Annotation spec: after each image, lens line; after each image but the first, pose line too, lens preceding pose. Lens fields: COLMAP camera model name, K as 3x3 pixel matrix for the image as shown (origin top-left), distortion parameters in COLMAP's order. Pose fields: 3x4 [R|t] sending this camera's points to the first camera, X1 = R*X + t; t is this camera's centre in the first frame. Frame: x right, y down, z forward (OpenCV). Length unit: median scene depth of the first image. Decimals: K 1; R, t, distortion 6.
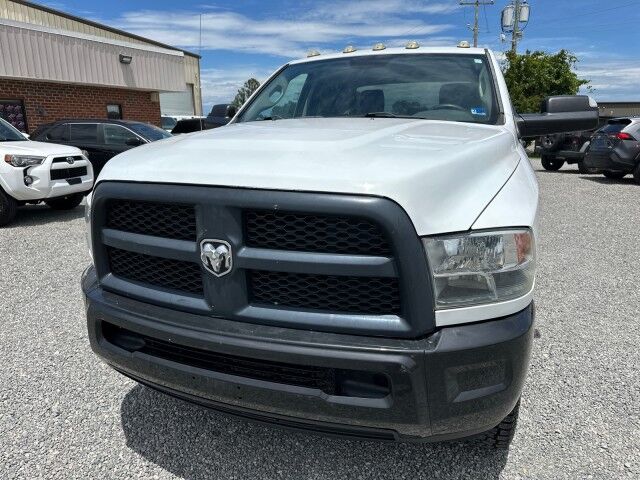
lens RADIAL K [[456.2, 0, 320.0], [0, 456.2, 240.0], [0, 0, 1]] dist [0.062580, -0.067757]
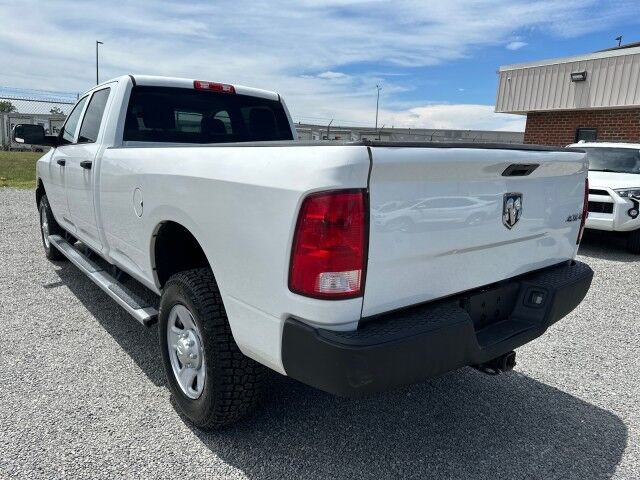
lens RADIAL K [[450.4, 0, 320.0], [0, 450.4, 240.0], [0, 0, 1]] dist [0.046817, -0.058984]
pose [[-0.510067, 0.163073, -0.844535, 0.304695], [-0.233349, 0.918805, 0.318348, -0.143536], [0.827877, 0.359450, -0.430599, 0.563355]]
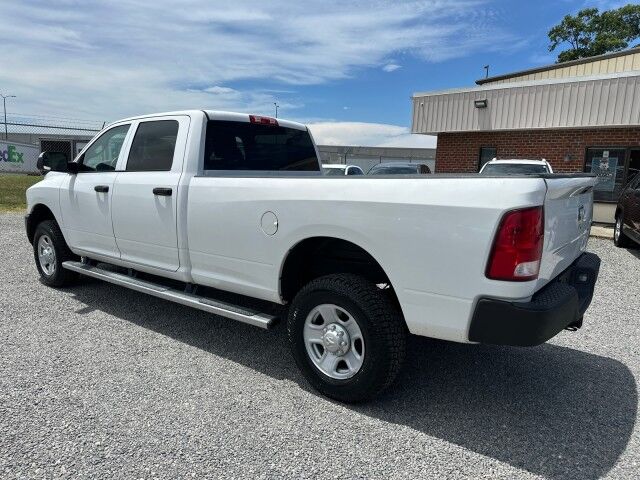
lens RADIAL K [[450.4, 0, 320.0], [0, 450.4, 240.0], [0, 0, 1]] dist [0.046817, -0.058984]
pose [[-0.294869, 0.157205, -0.942517, 0.389451], [-0.245716, 0.940729, 0.233780, -0.130290], [0.923404, 0.300526, -0.238764, 0.489480]]
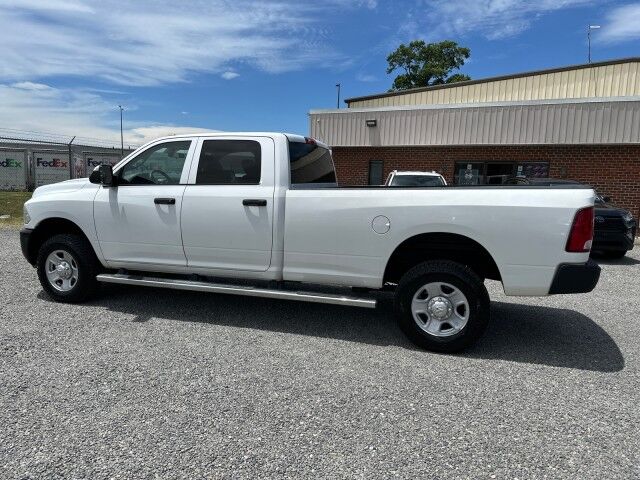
lens RADIAL K [[455.6, 0, 317.9], [0, 455.6, 237.7], [0, 0, 1]] dist [0.047889, -0.066271]
pose [[0.037926, 0.140836, -0.989306, 0.479886], [-0.260481, 0.957185, 0.126277, -0.096900], [0.964734, 0.252906, 0.072987, 0.345000]]
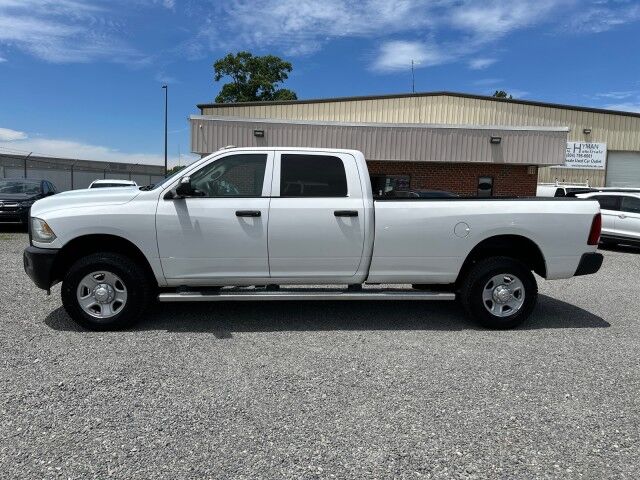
lens RADIAL K [[456.2, 0, 320.0], [0, 456.2, 240.0], [0, 0, 1]] dist [0.062580, -0.067757]
pose [[0.443843, 0.120679, -0.887942, 0.460423], [-0.248108, 0.968702, 0.007637, -0.043885], [0.861073, 0.216916, 0.459893, 0.134164]]
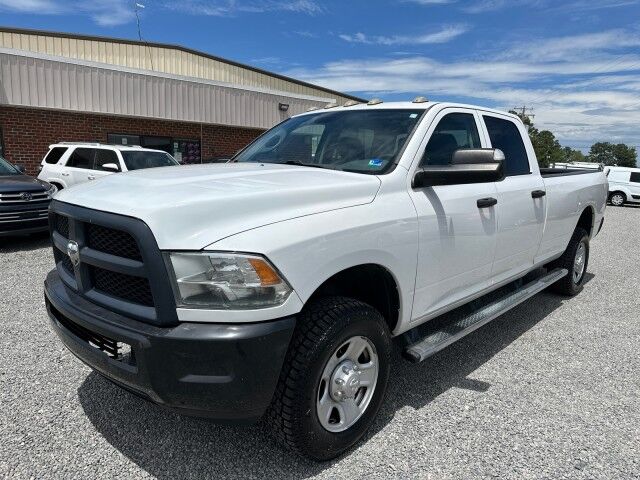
lens RADIAL K [[456.2, 0, 320.0], [0, 456.2, 240.0], [0, 0, 1]] dist [0.062580, -0.067757]
pose [[0.926347, 0.094867, -0.364530, 0.121657], [-0.123963, 0.990636, -0.057207, -0.001913], [0.355690, 0.098182, 0.929433, -0.012795]]
